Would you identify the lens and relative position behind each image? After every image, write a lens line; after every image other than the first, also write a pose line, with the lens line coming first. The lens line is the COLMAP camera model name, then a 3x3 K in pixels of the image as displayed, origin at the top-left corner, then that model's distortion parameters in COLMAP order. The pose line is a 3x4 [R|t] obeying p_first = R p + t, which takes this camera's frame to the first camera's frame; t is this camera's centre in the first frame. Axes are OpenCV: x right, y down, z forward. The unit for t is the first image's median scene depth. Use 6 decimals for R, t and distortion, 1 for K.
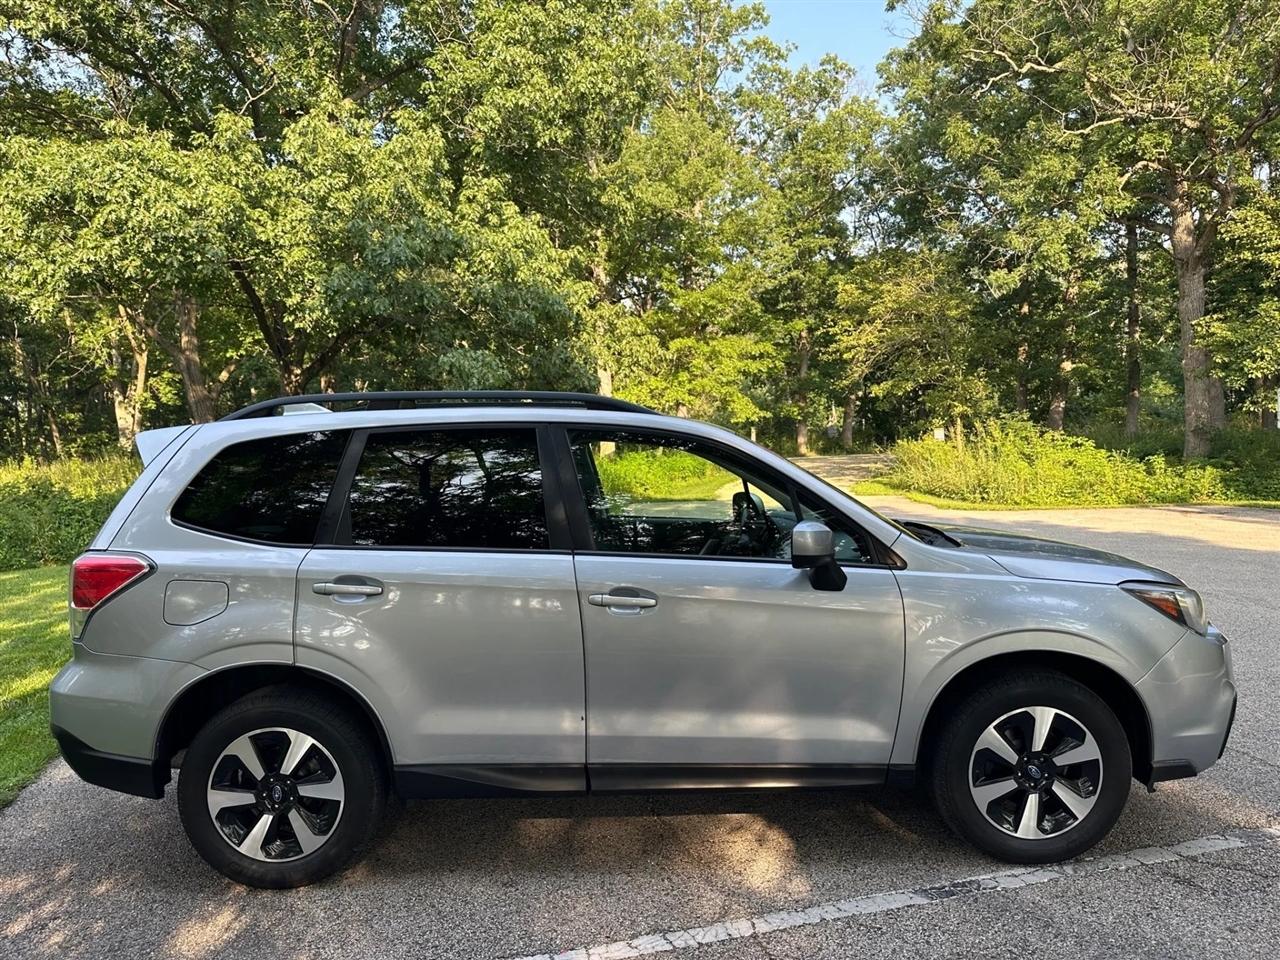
lens RADIAL K [[915.2, 0, 639.4], [0, 915.2, 482.3], [0, 0, 1]] dist [0.038800, -0.042736]
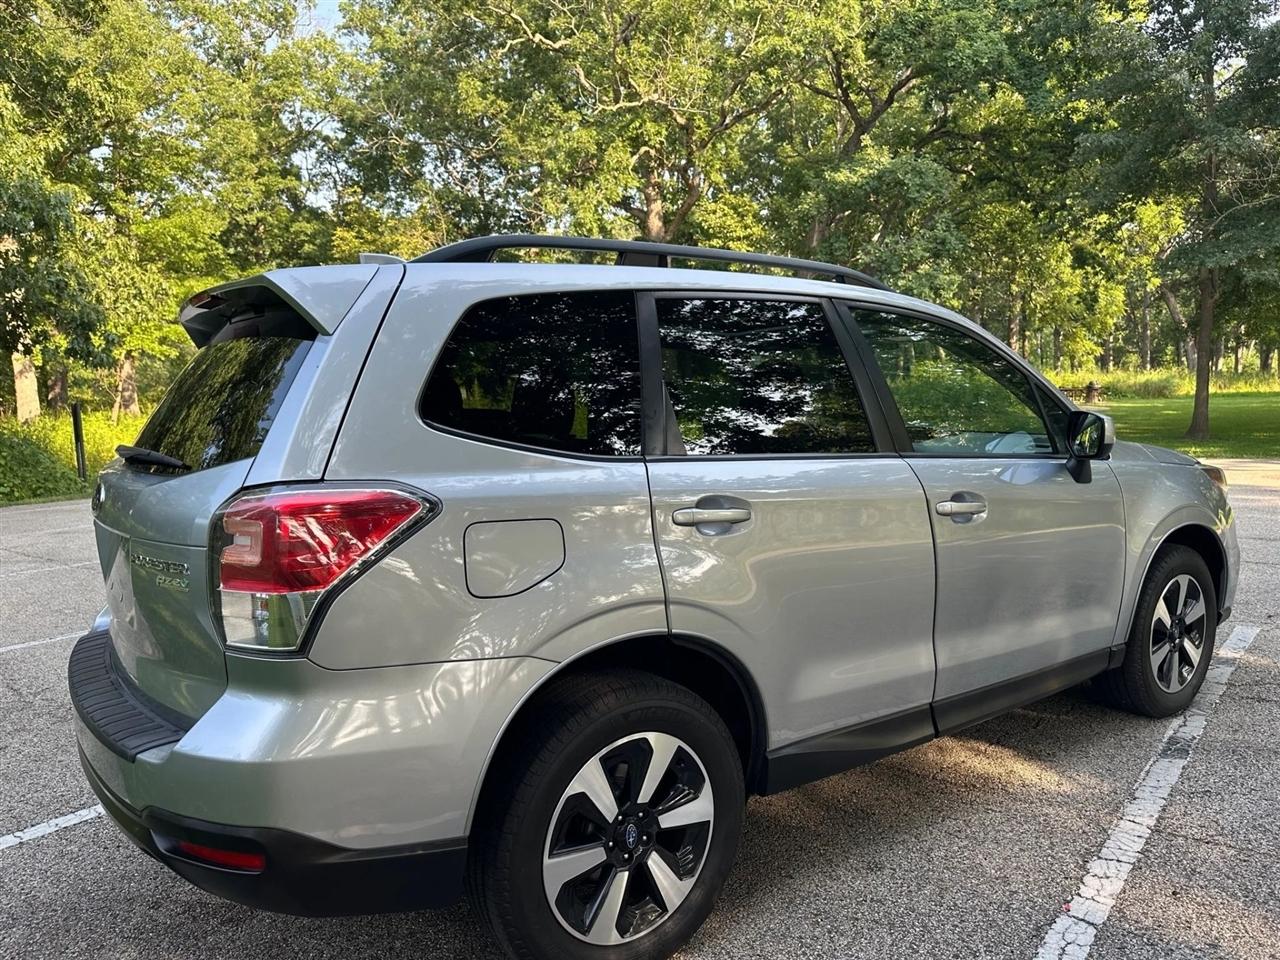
lens RADIAL K [[915.2, 0, 642.5], [0, 915.2, 478.9], [0, 0, 1]] dist [0.038800, -0.042736]
pose [[0.808769, -0.050278, 0.585973, -0.689457], [0.031877, 0.998622, 0.041688, 0.053711], [-0.587261, -0.015037, 0.809258, 0.431218]]
